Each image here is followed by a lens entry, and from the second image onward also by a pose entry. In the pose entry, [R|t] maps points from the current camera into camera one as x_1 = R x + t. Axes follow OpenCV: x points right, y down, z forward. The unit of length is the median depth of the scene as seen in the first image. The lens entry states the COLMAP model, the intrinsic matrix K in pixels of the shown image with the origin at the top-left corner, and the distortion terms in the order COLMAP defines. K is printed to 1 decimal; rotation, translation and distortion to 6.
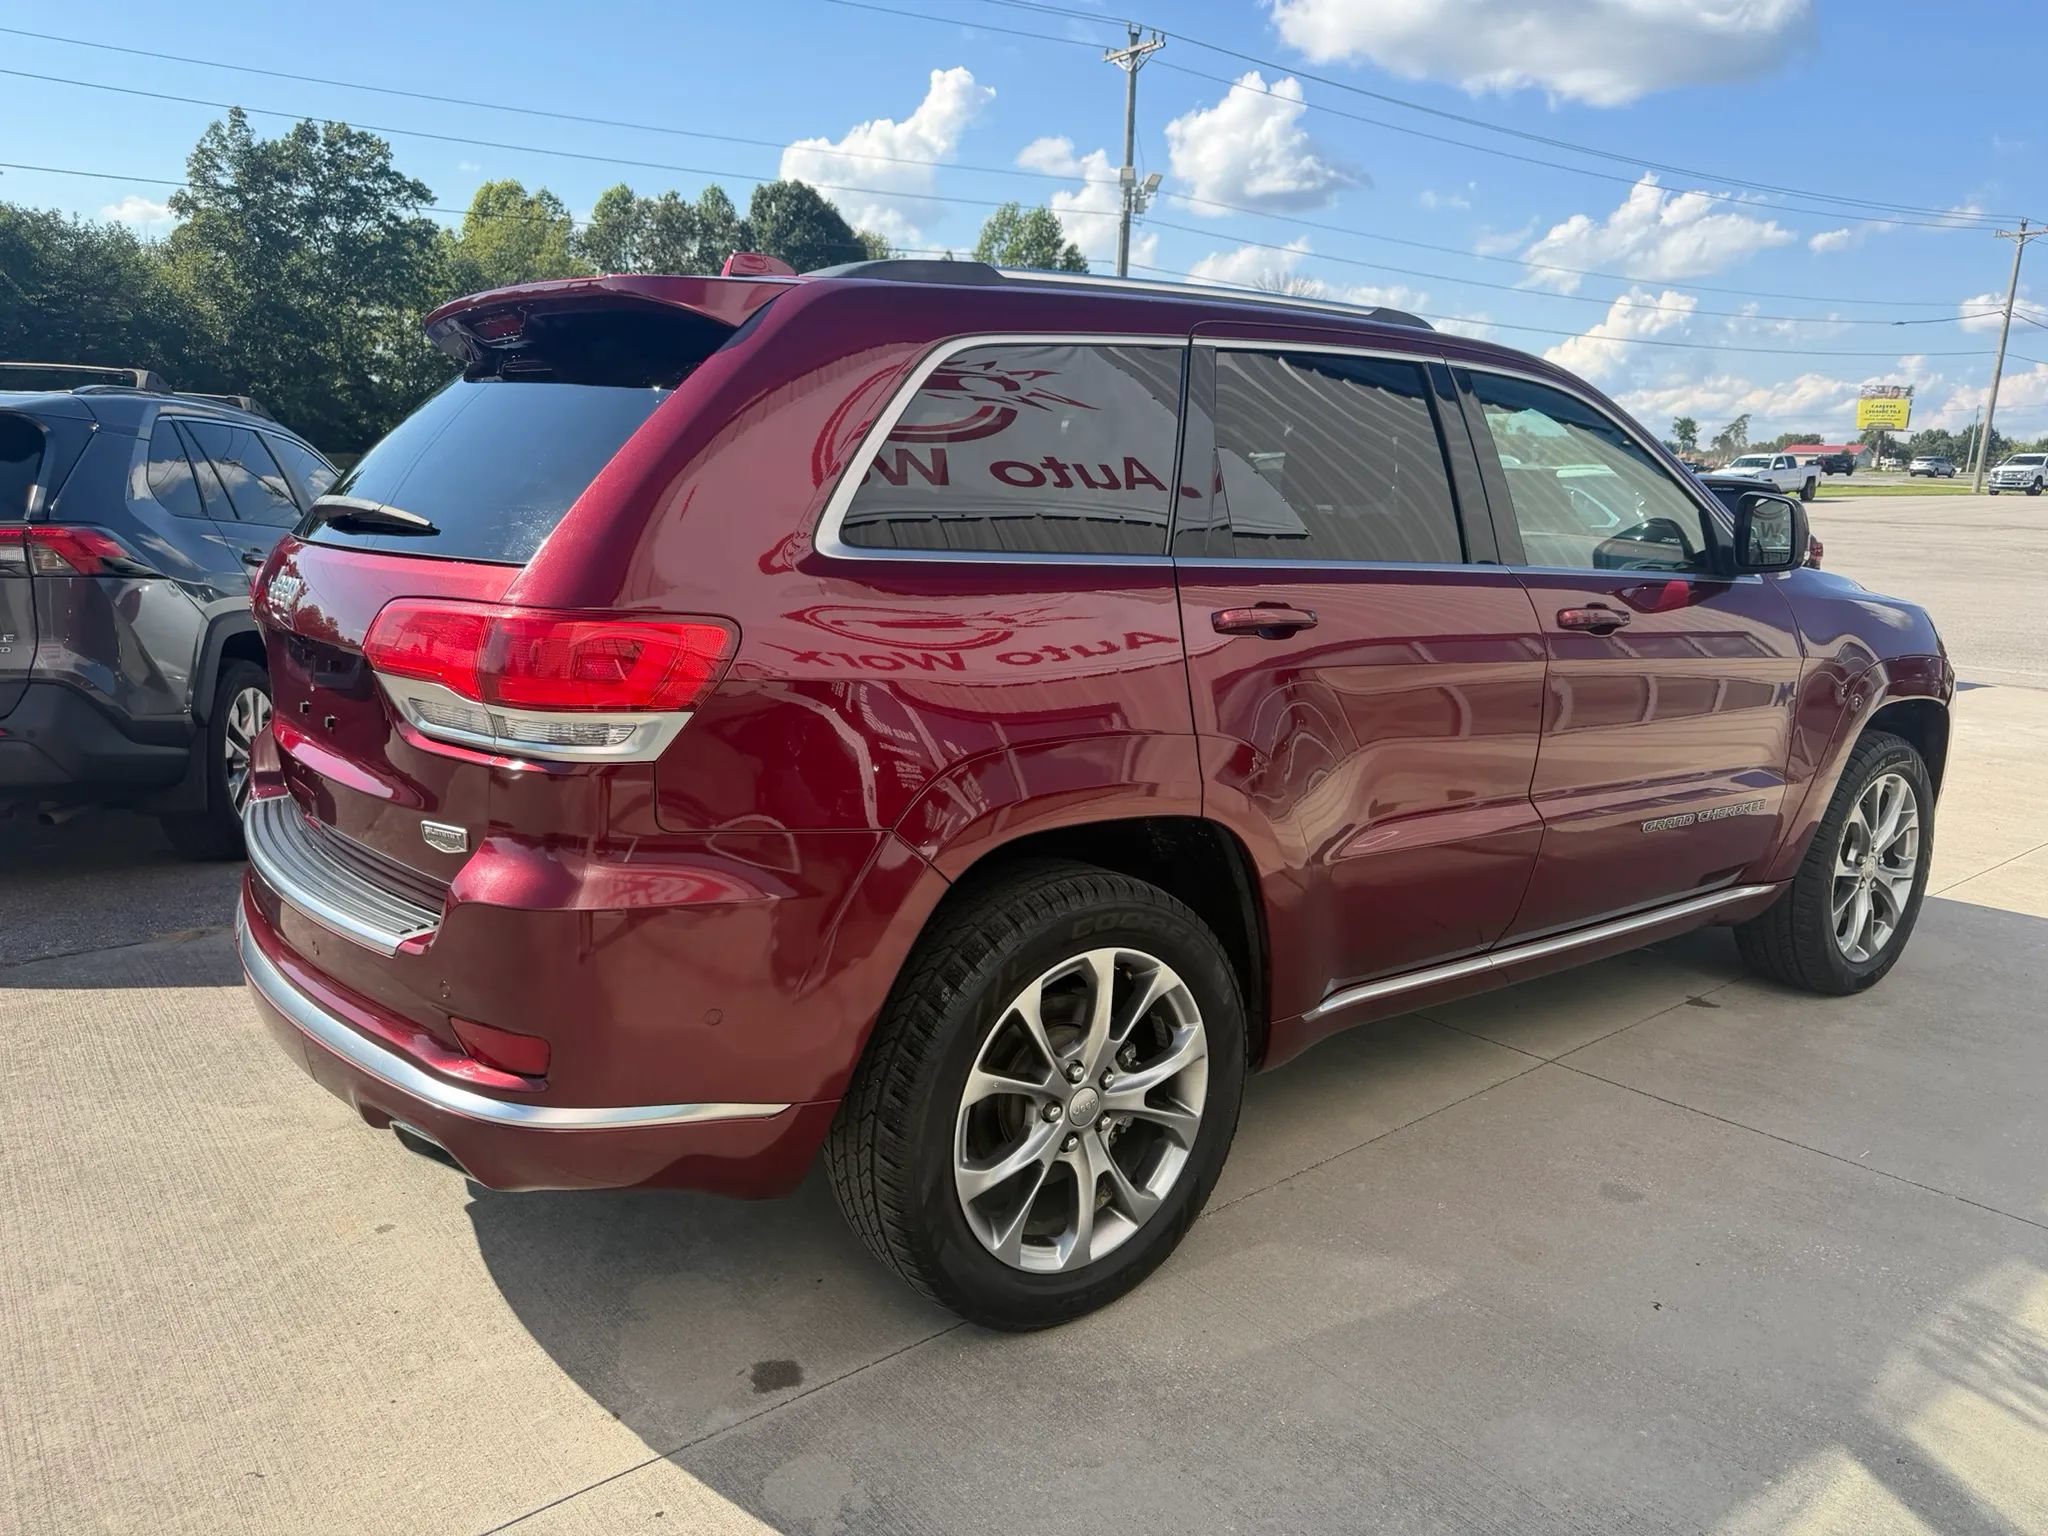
lens RADIAL K [[1605.4, 0, 1024.0], [0, 1605.4, 768.0], [0, 0, 1]] dist [0.002880, 0.001436]
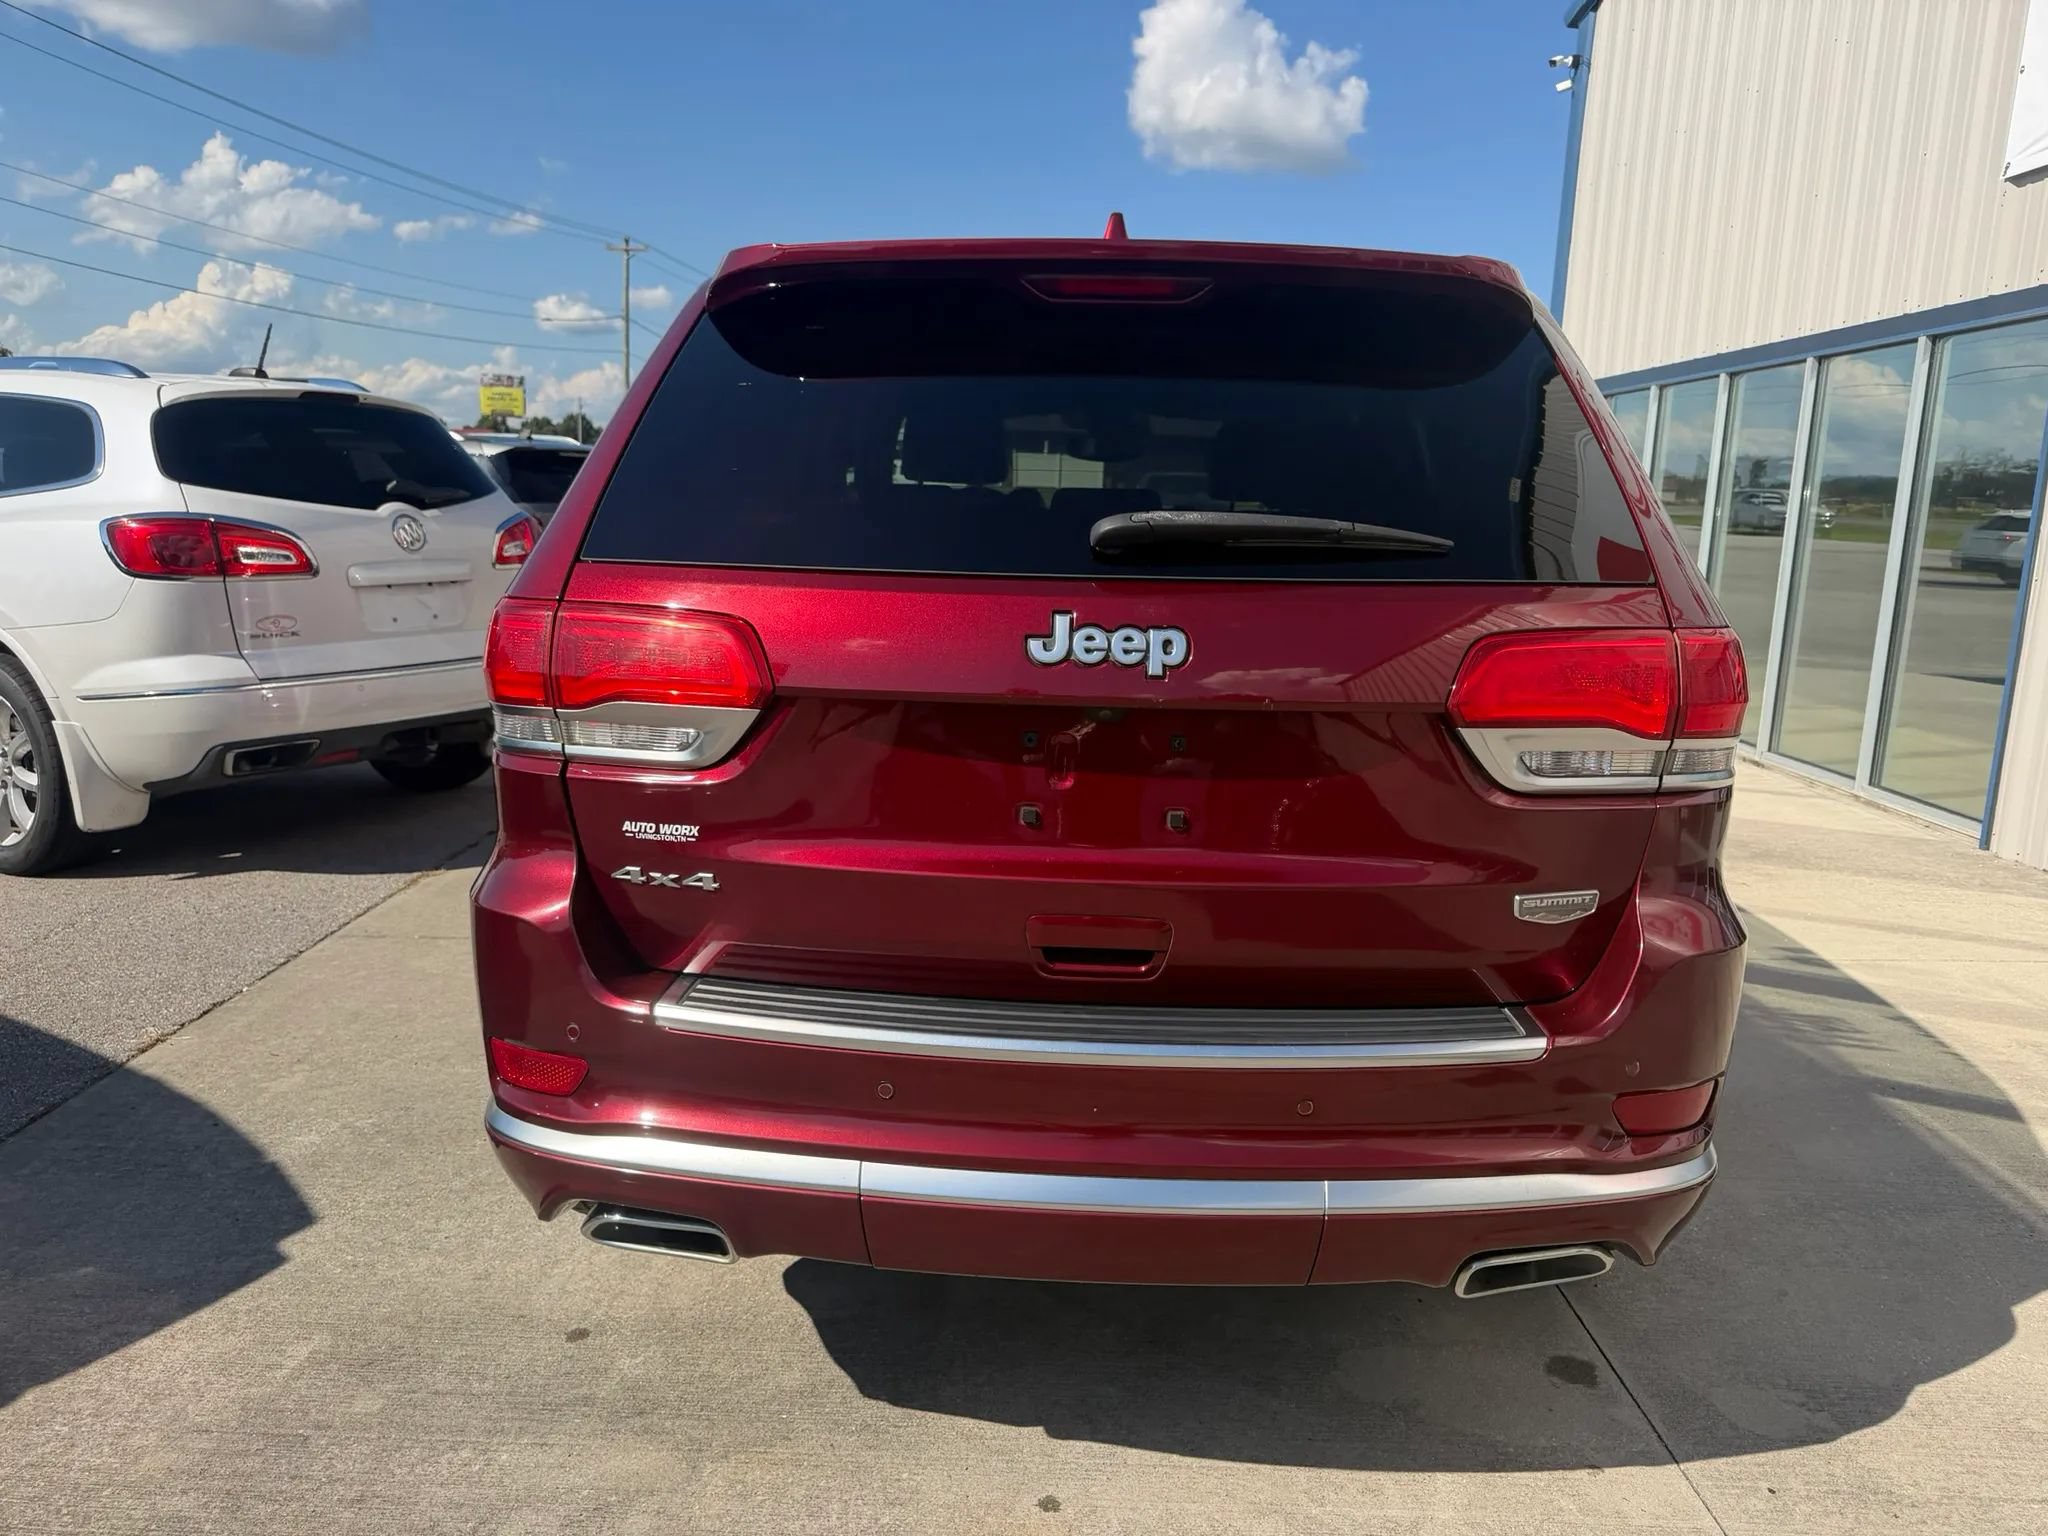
lens RADIAL K [[1605.4, 0, 1024.0], [0, 1605.4, 768.0], [0, 0, 1]] dist [0.002880, 0.001436]
pose [[0.589970, -0.143864, 0.794505, -0.136398], [0.134004, 0.987798, 0.079358, -0.014657], [-0.796228, 0.059648, 0.602050, 0.080943]]
